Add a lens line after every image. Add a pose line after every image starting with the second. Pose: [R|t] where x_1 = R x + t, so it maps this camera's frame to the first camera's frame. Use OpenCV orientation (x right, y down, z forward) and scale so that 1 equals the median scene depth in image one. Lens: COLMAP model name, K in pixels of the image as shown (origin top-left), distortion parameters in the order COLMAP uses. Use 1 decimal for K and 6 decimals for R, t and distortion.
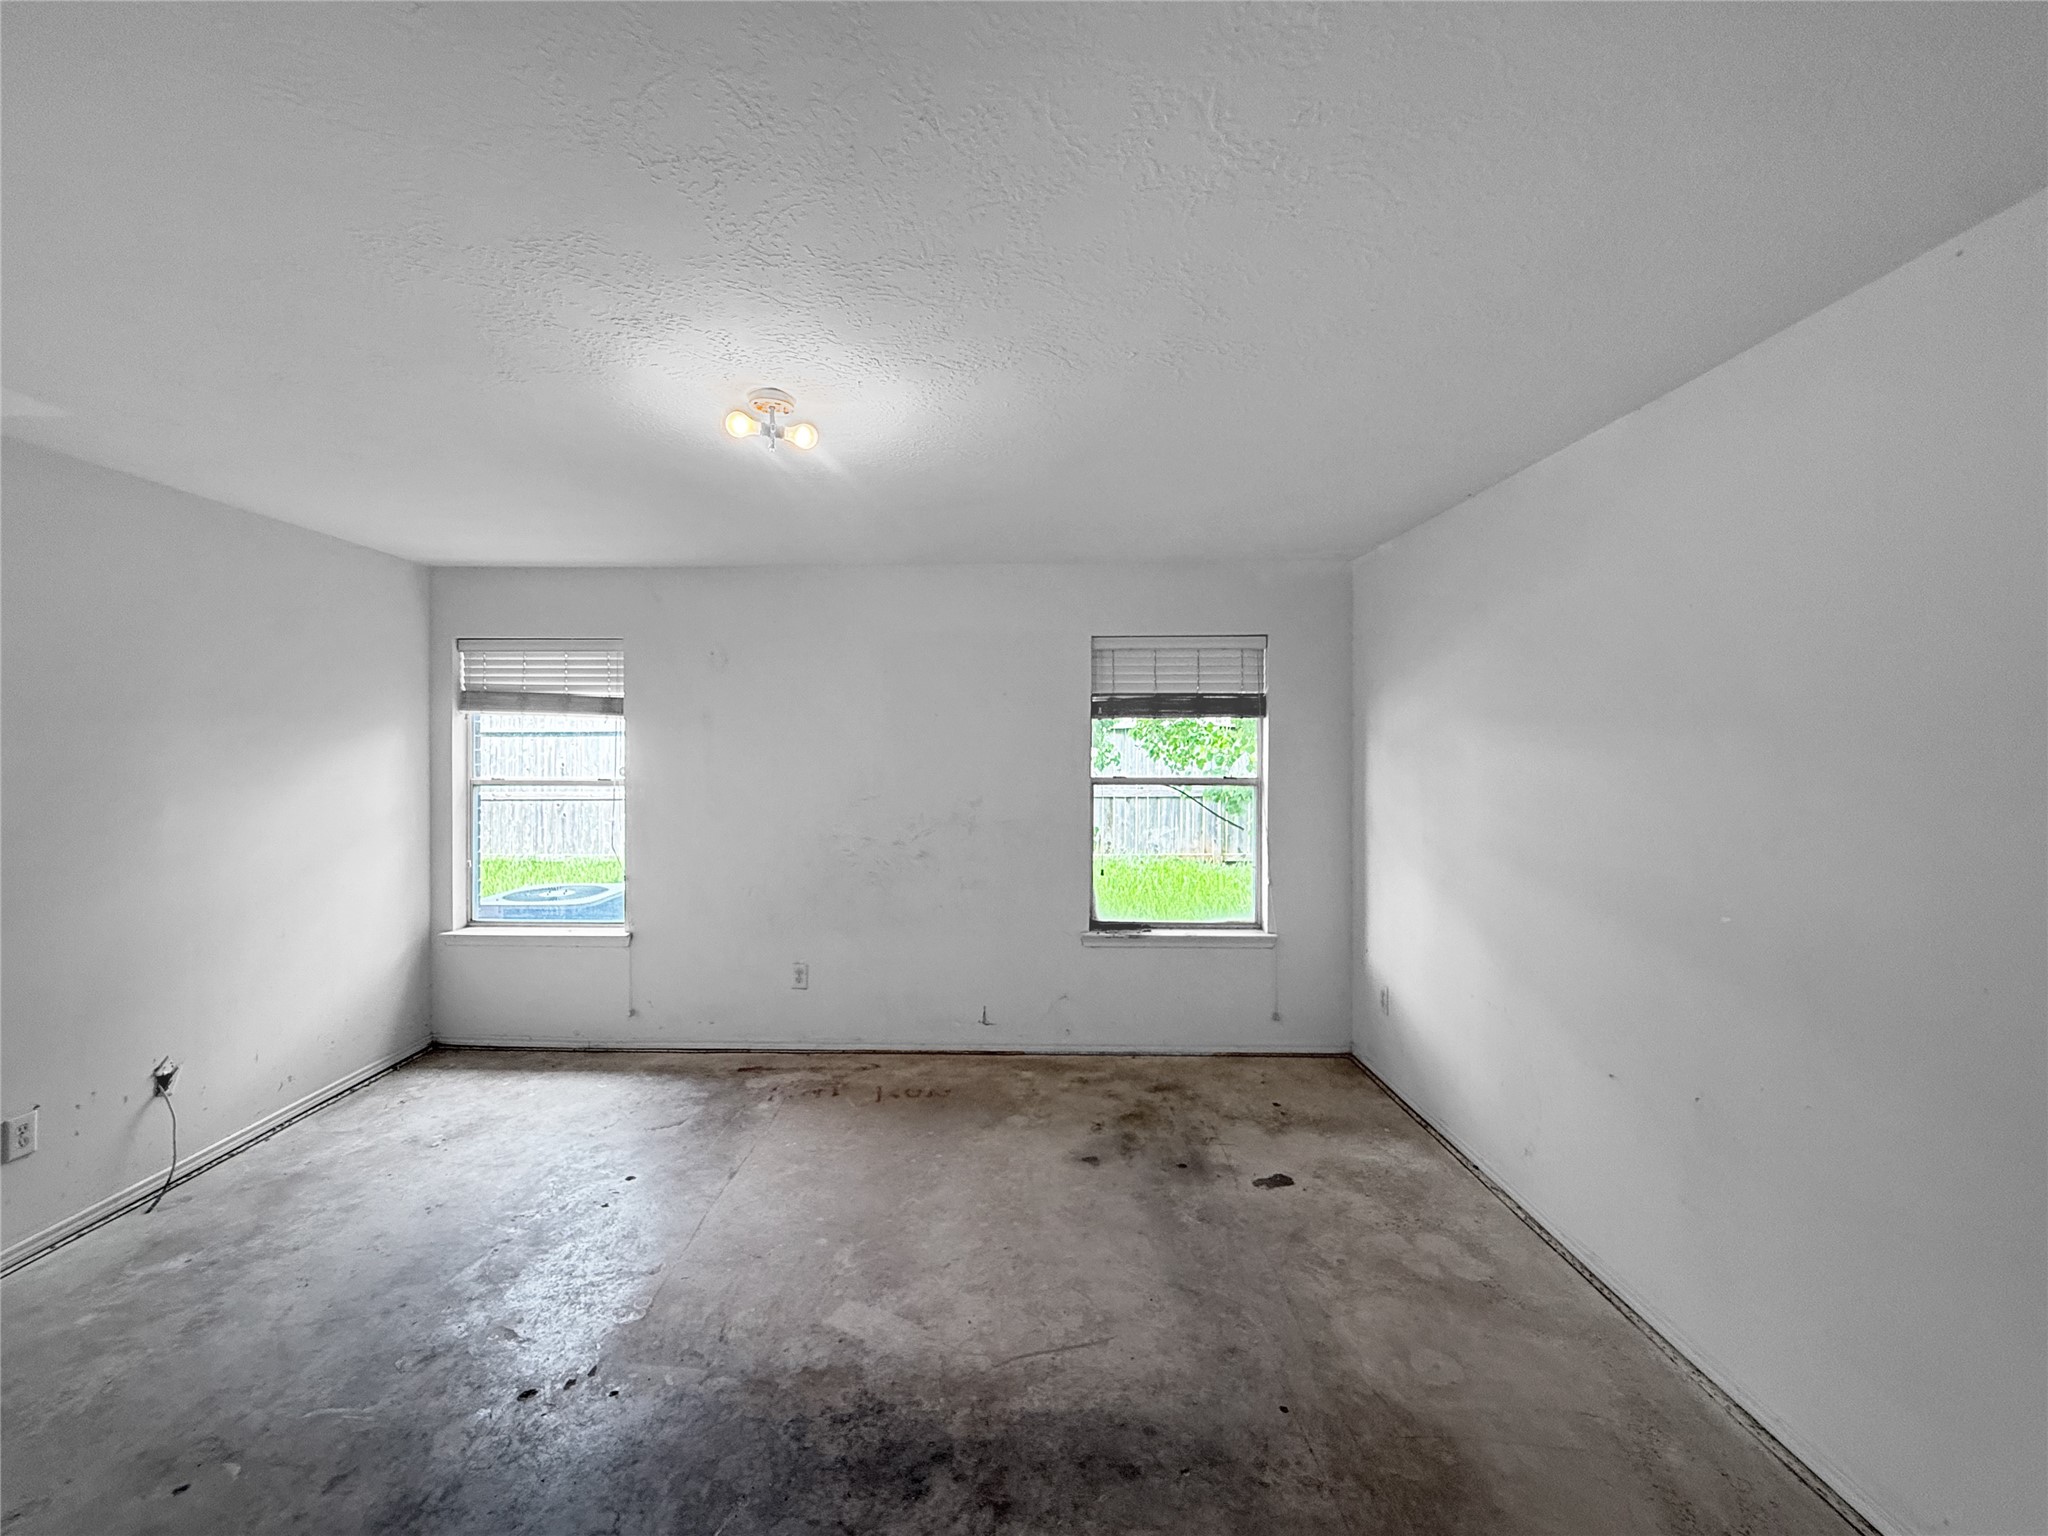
lens RADIAL K [[839.7, 0, 1009.7], [0, 839.7, 750.2], [0, 0, 1]] dist [-0.000645, -0.000038]
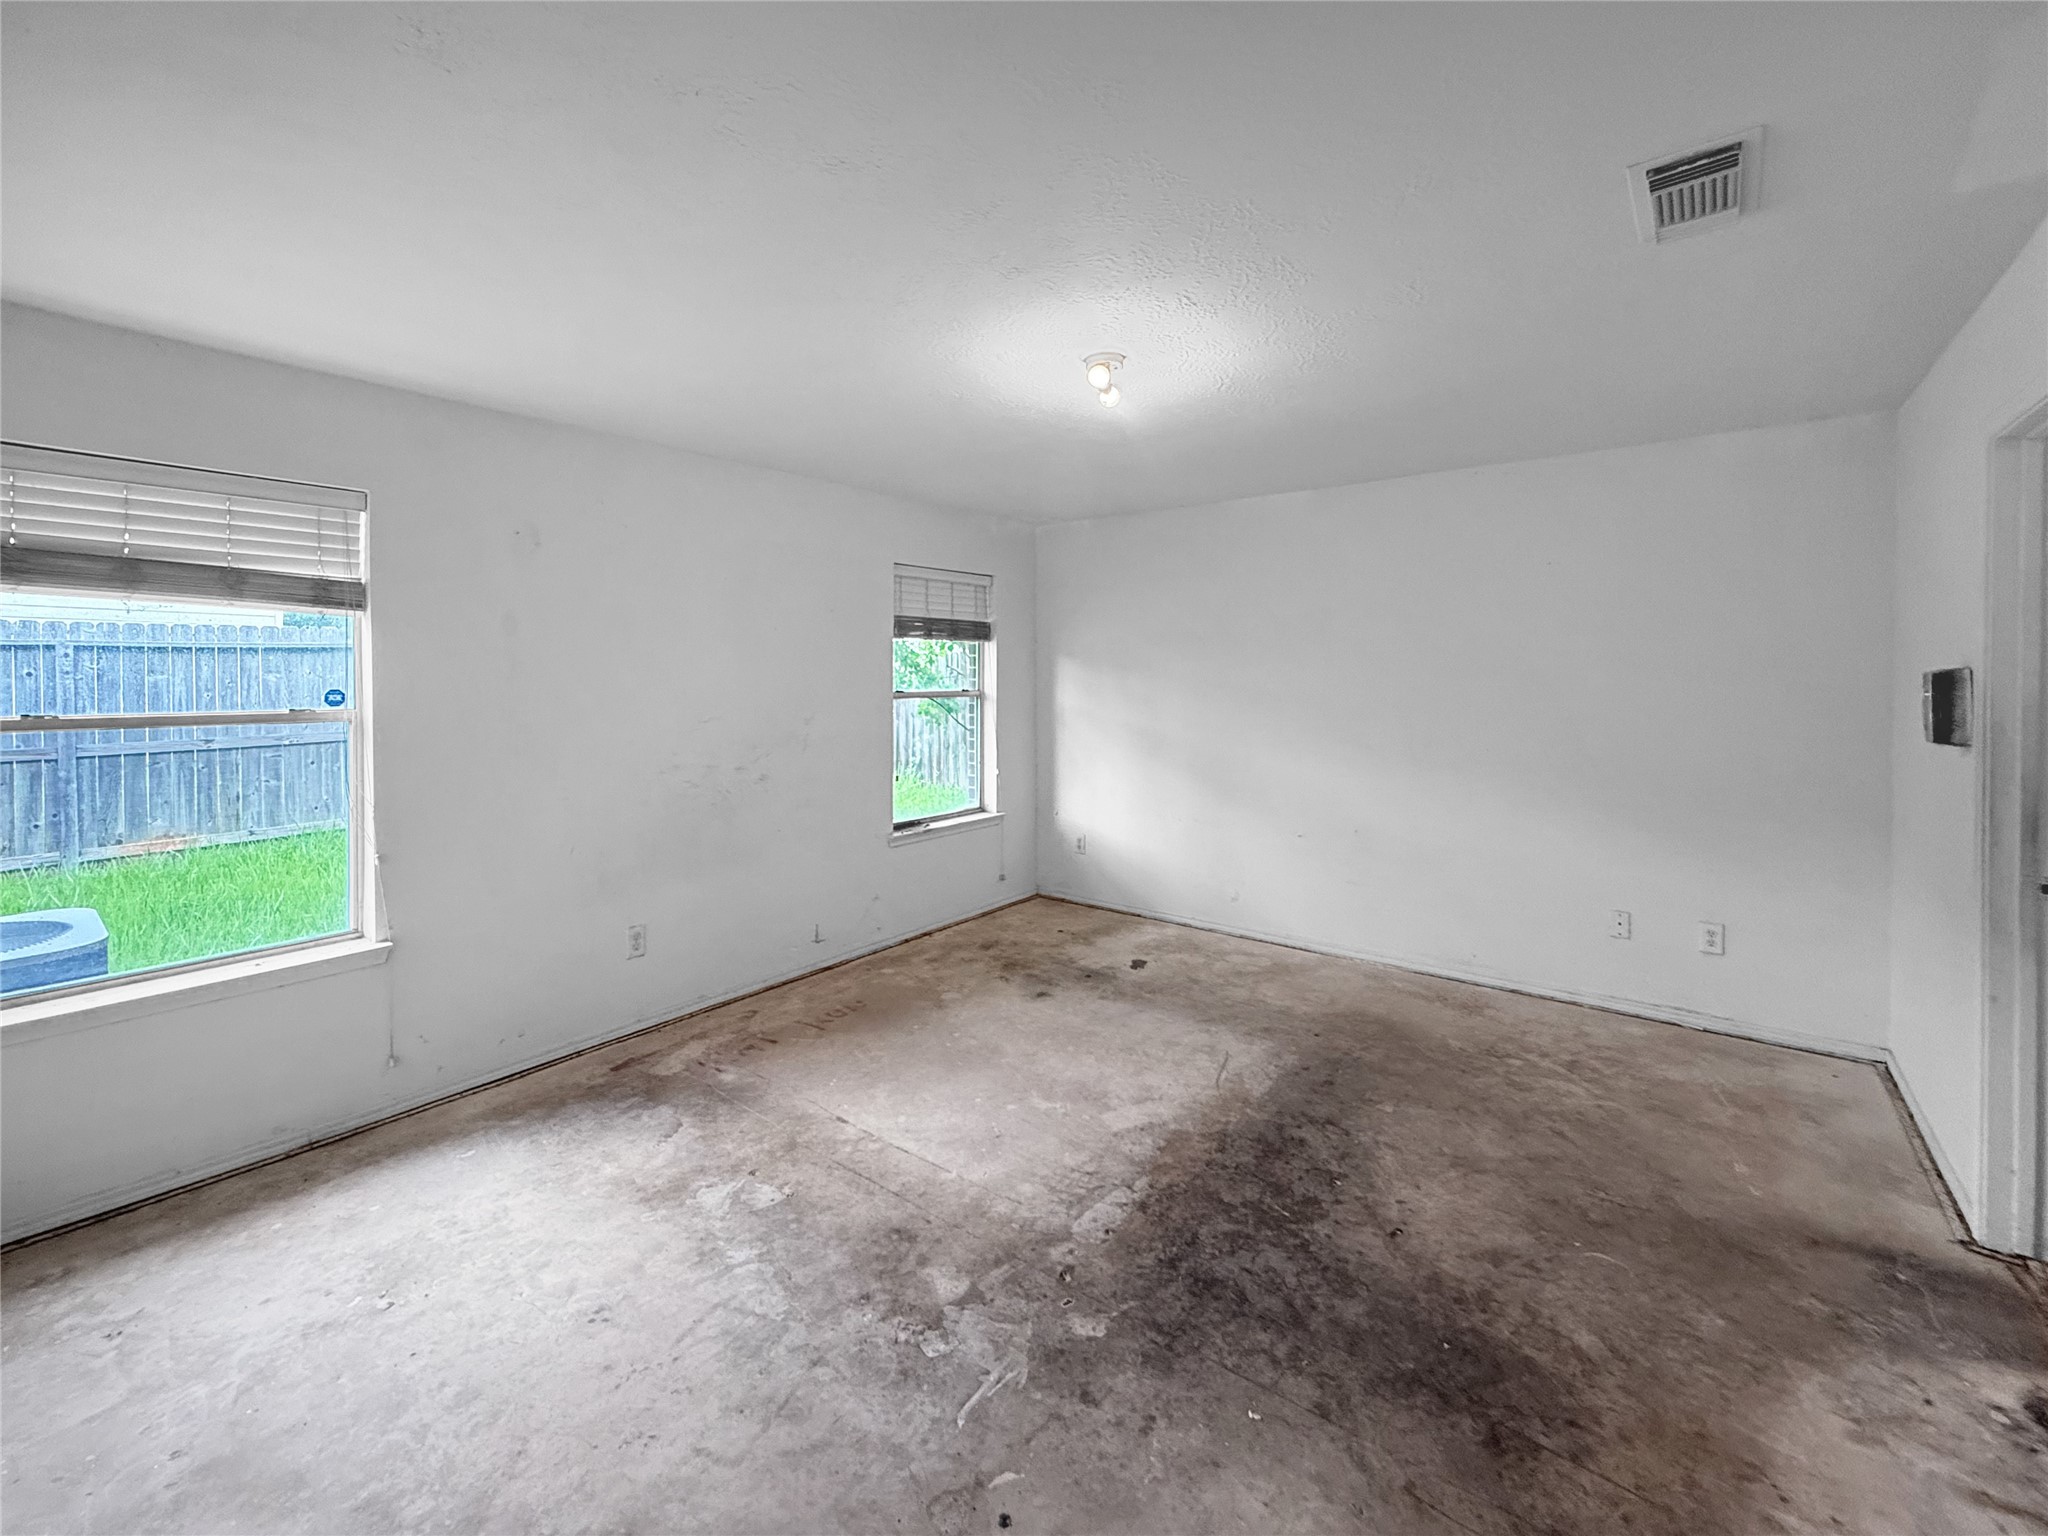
lens RADIAL K [[839.7, 0, 1056.1], [0, 839.7, 682.3], [0, 0, 1]] dist [-0.000645, -0.000038]
pose [[0.594462, -0.011876, 0.804036, -0.786762], [0.007414, 0.999929, 0.009288, 0.014258], [-0.804089, 0.000440, 0.594508, 0.220622]]
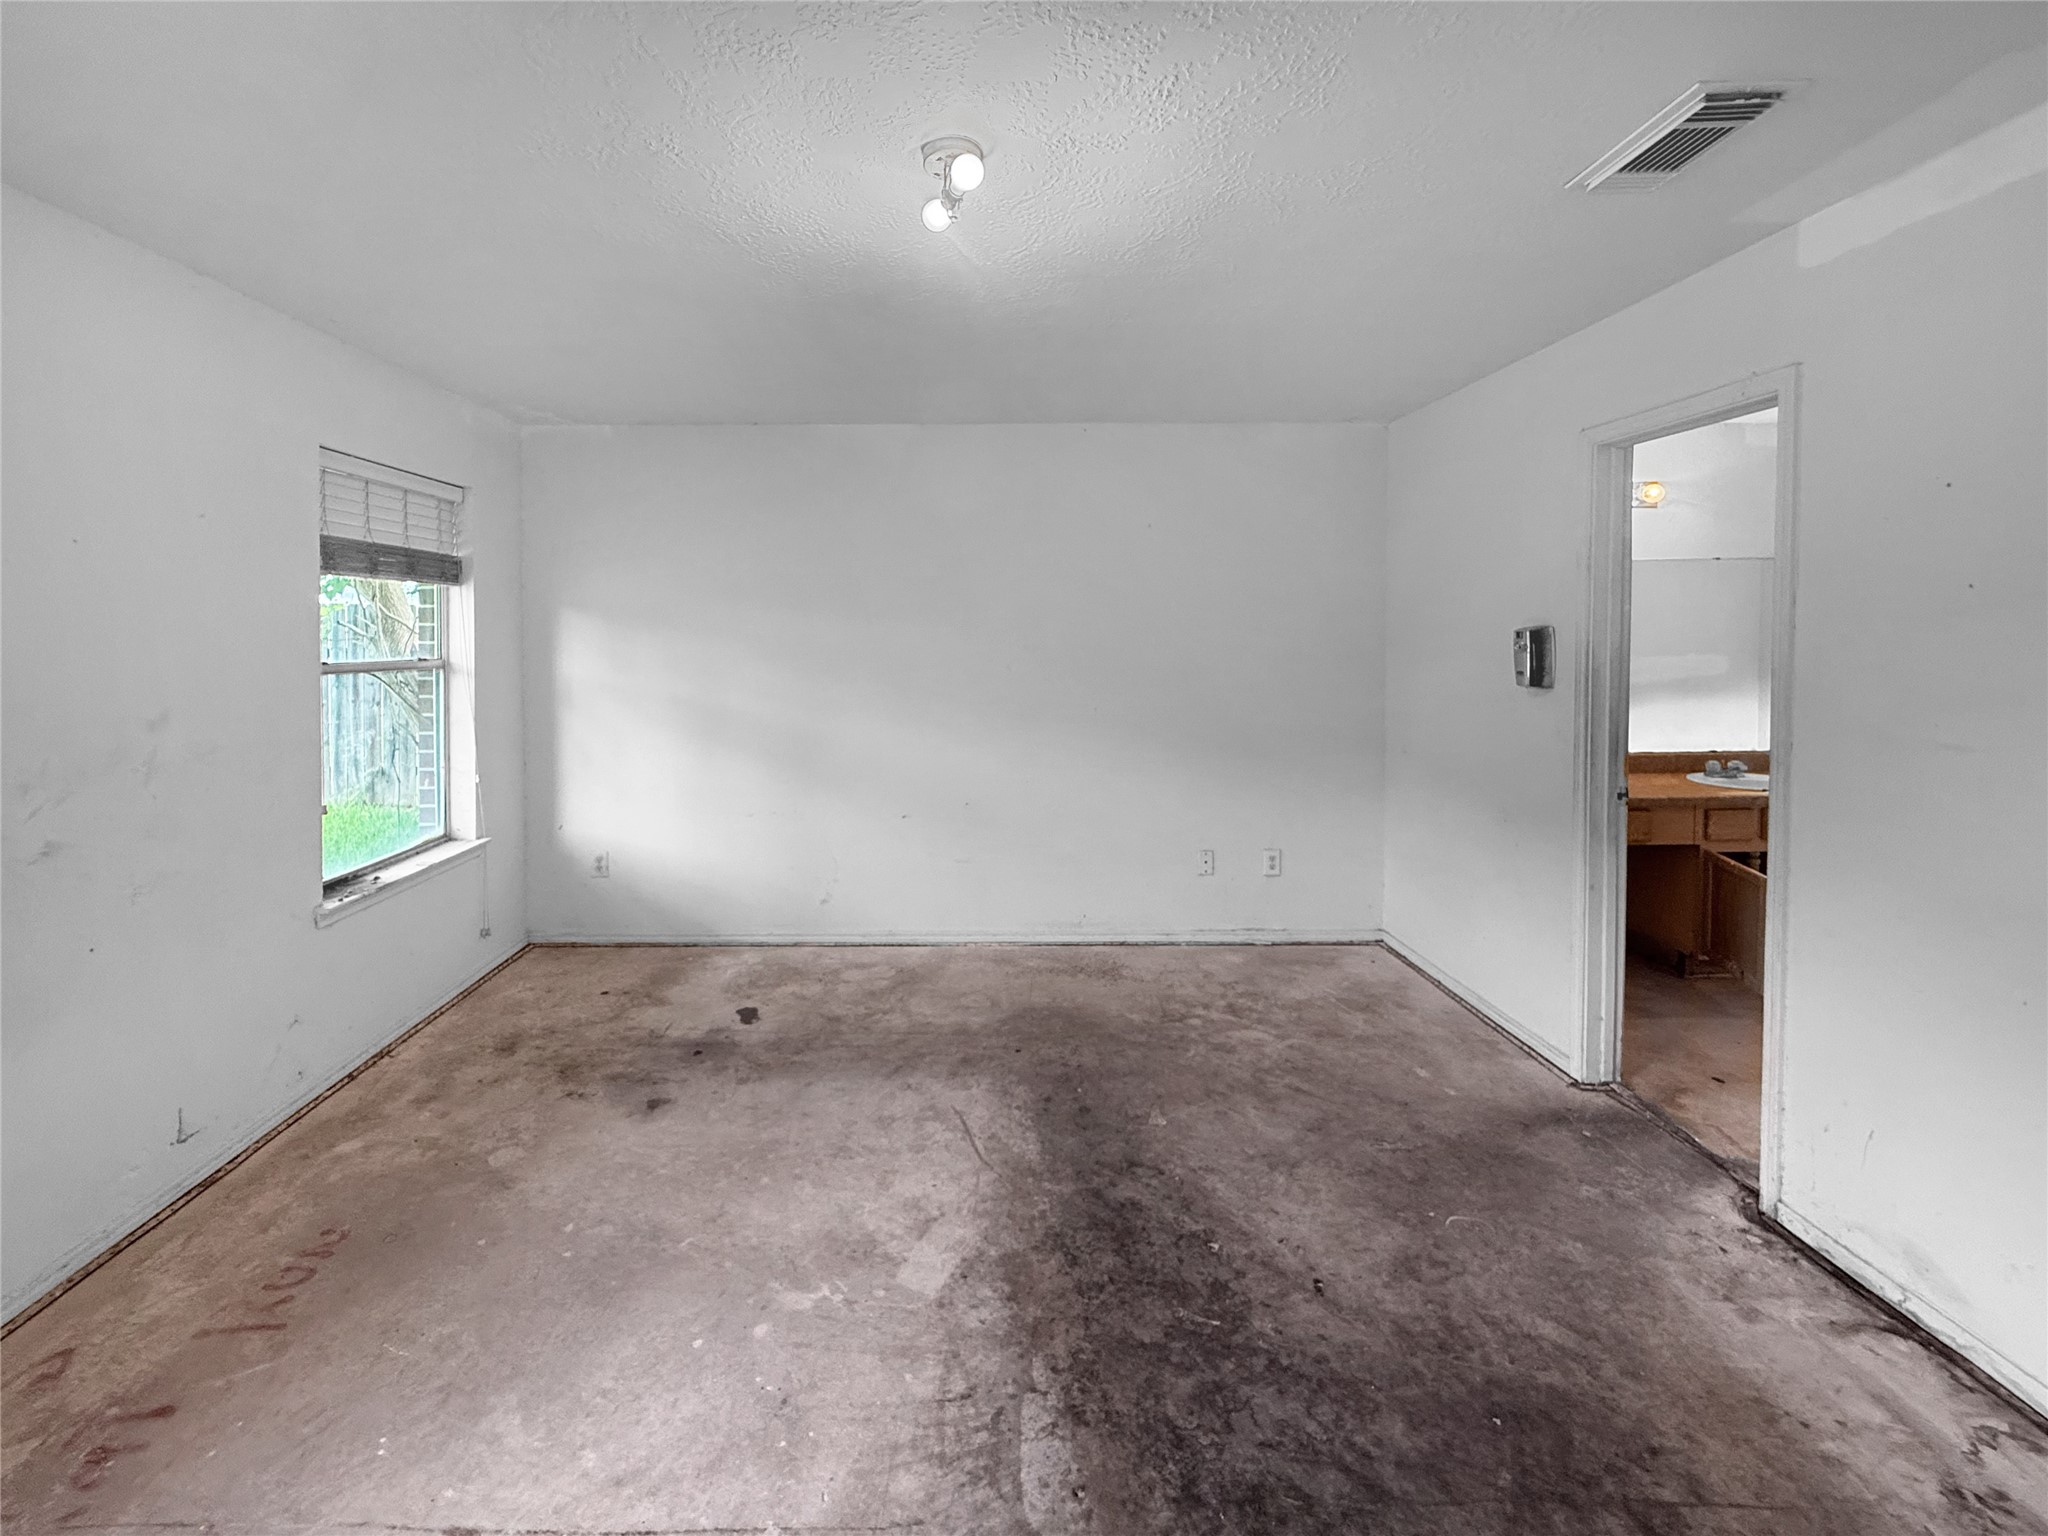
lens RADIAL K [[839.7, 0, 969.2], [0, 839.7, 650.5], [0, 0, 1]] dist [-0.000645, -0.000038]
pose [[-0.007313, -0.021571, 0.999741, -0.659427], [0.008537, 0.999730, 0.021633, 0.015279], [-0.999937, 0.008693, -0.007127, 0.613335]]
